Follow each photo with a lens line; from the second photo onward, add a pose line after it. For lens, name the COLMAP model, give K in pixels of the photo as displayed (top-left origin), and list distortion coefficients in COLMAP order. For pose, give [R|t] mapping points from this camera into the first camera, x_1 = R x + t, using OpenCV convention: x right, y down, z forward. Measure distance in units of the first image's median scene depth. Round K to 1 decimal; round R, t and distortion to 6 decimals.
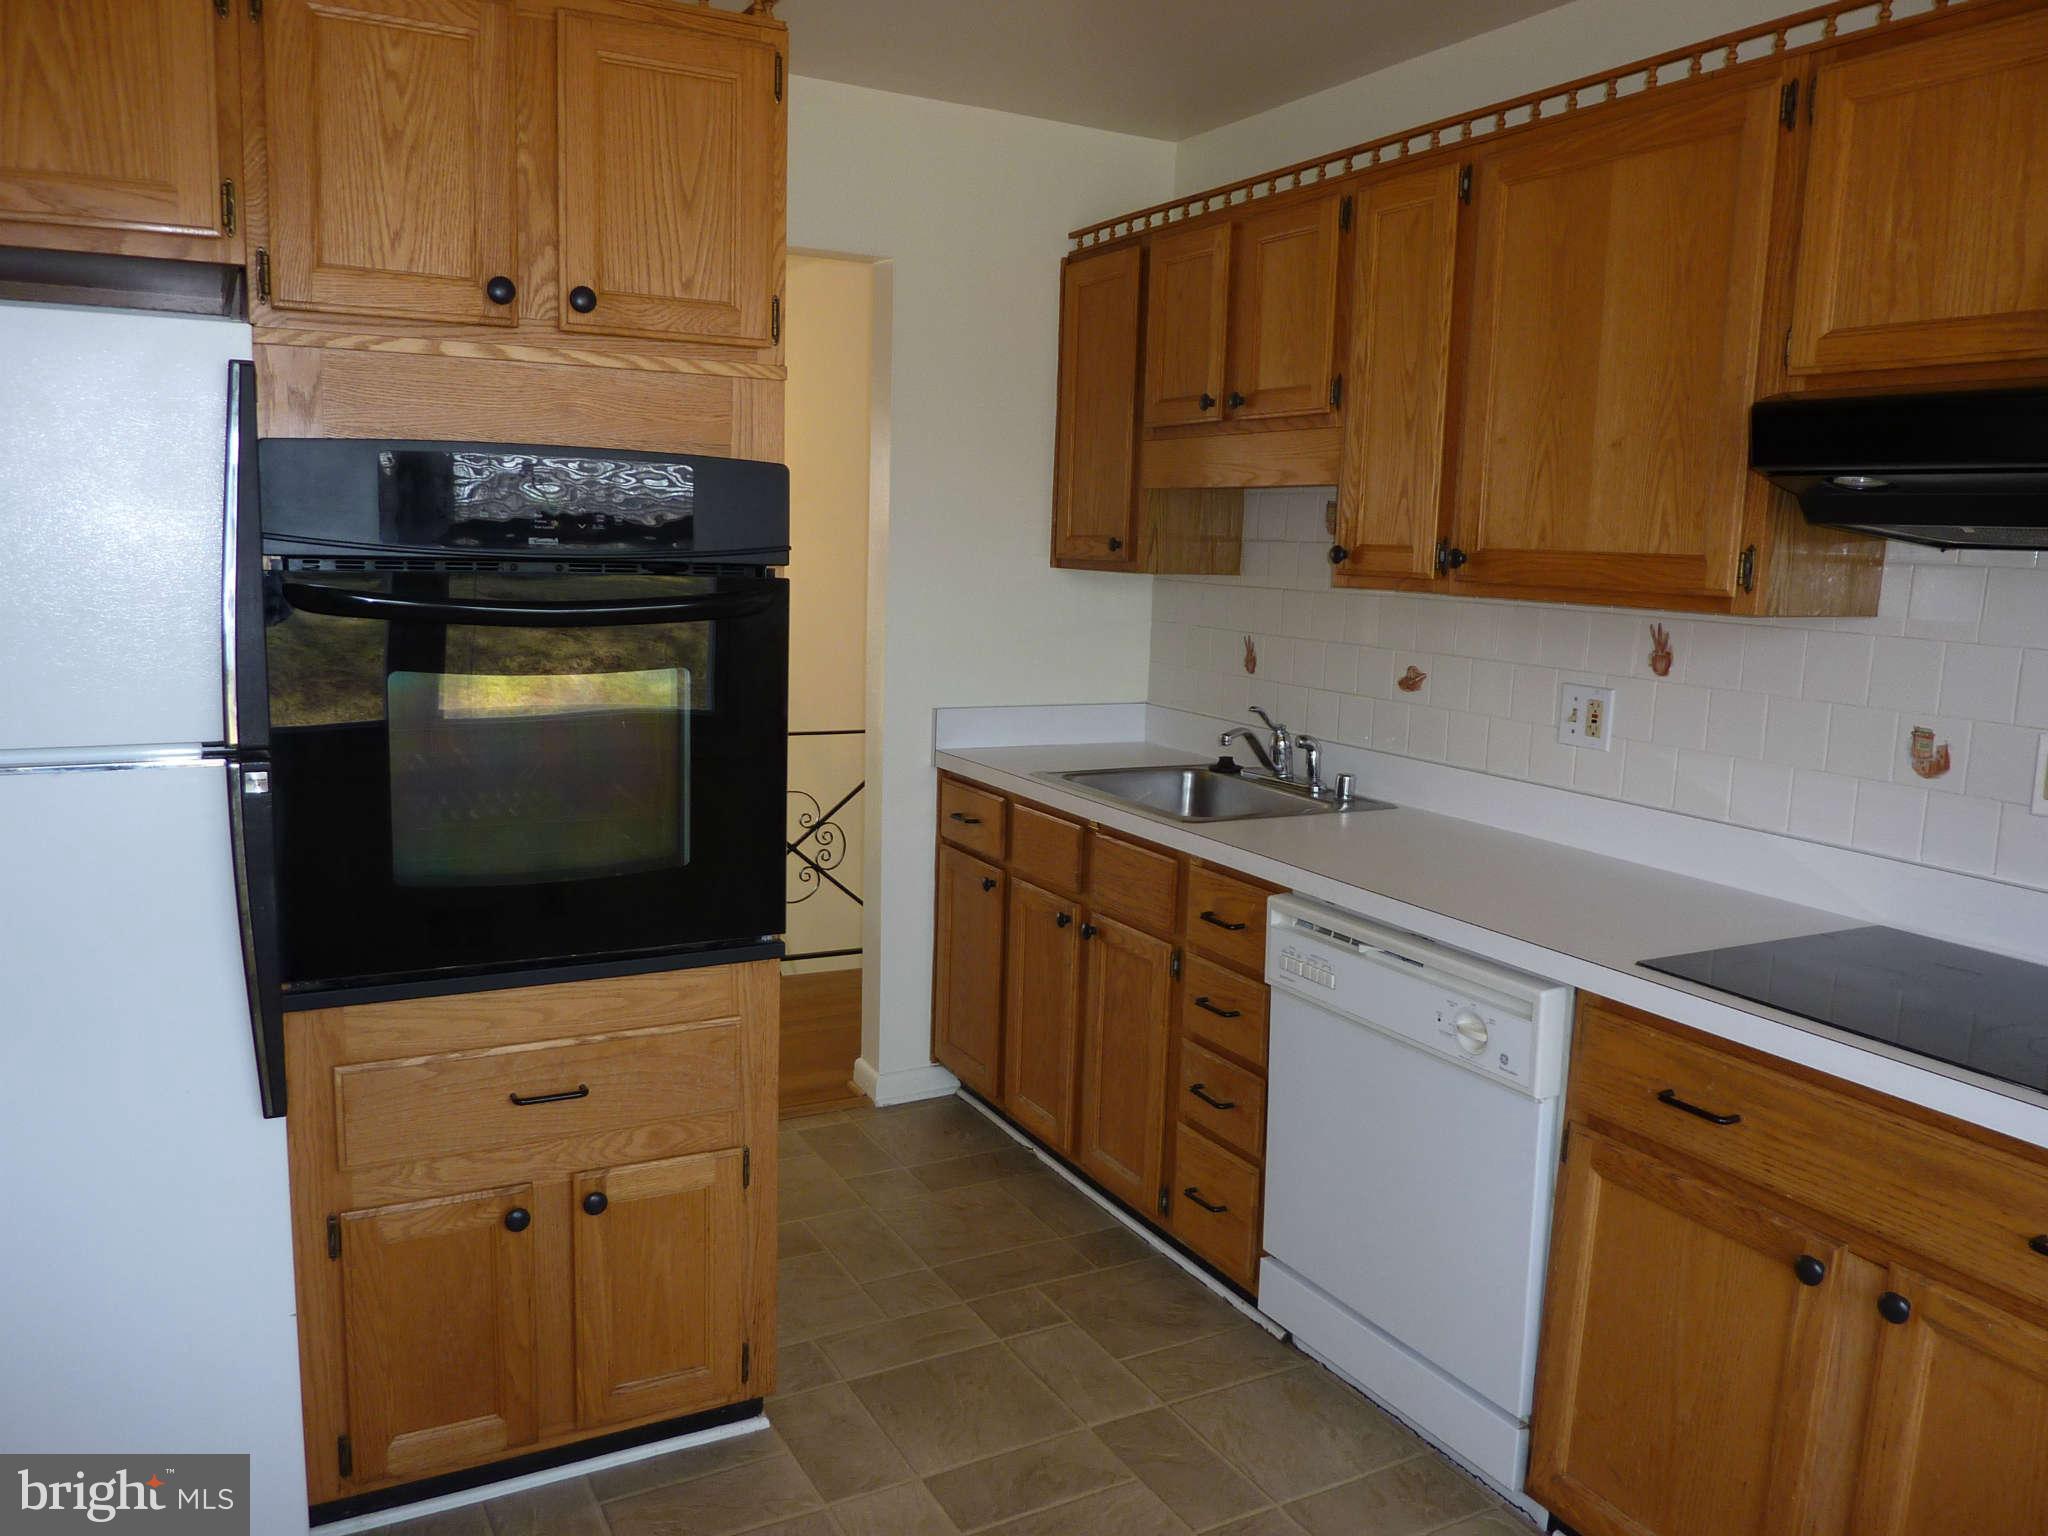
lens RADIAL K [[1515.2, 0, 1024.0], [0, 1515.2, 768.0], [0, 0, 1]] dist [-0.020096, -0.032474]
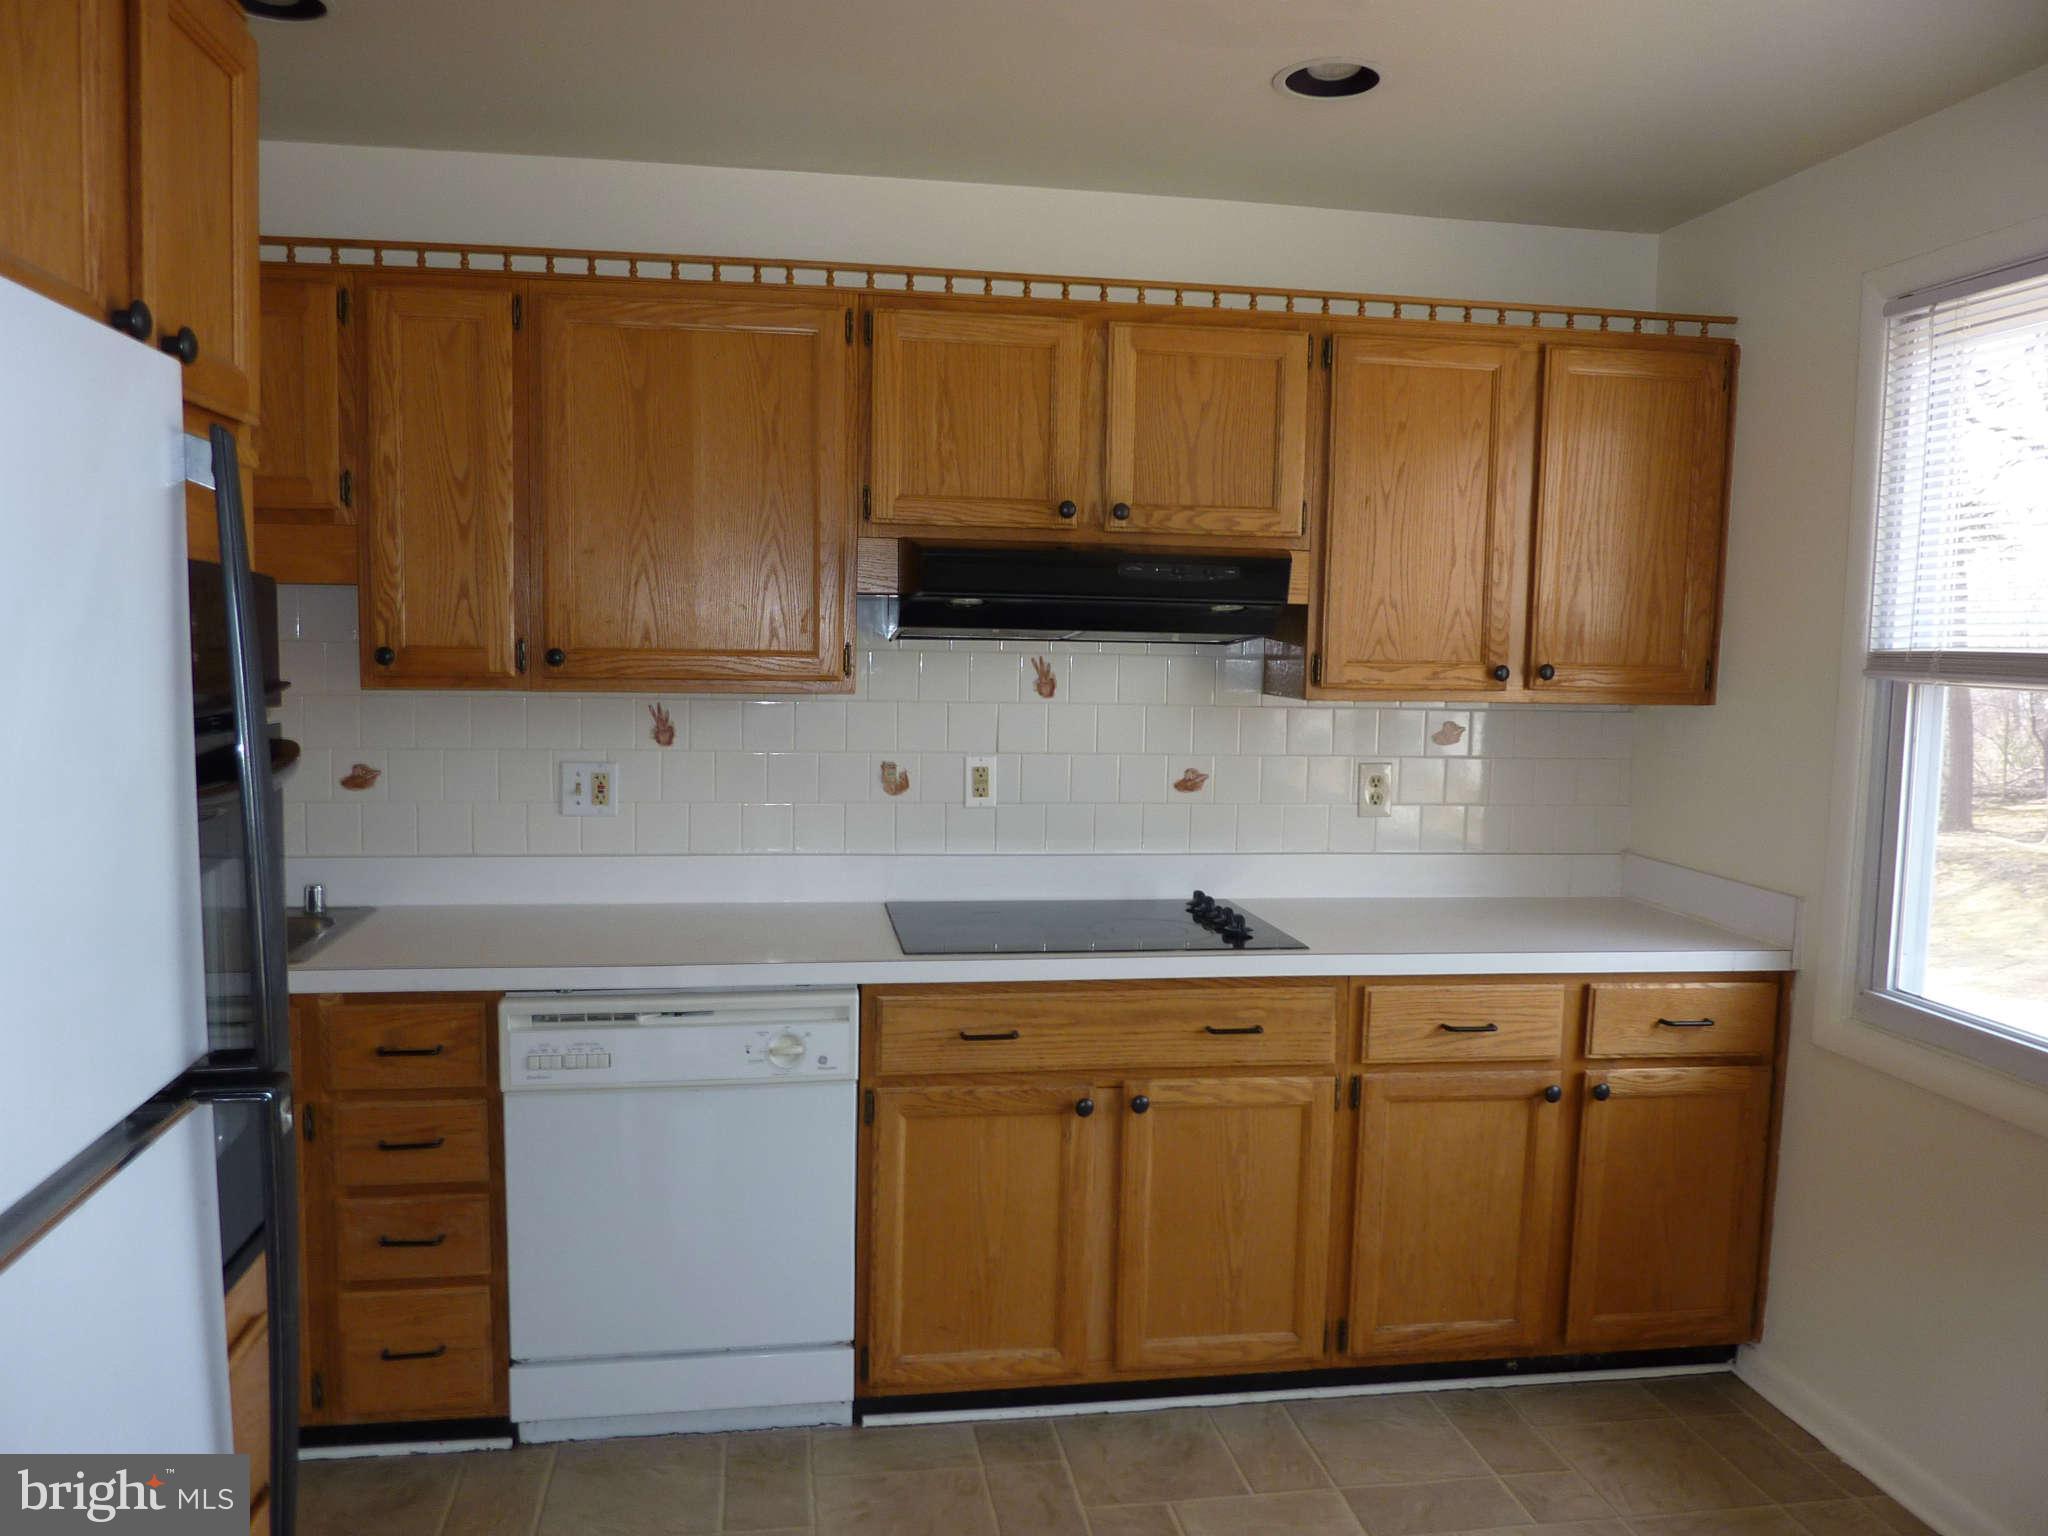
lens RADIAL K [[1515.2, 0, 1024.0], [0, 1515.2, 768.0], [0, 0, 1]] dist [-0.020096, -0.032474]
pose [[0.328005, -0.110552, 0.938185, -0.676384], [0.135389, 0.988378, 0.069132, -0.095865], [-0.934924, 0.104344, 0.339160, 0.345755]]
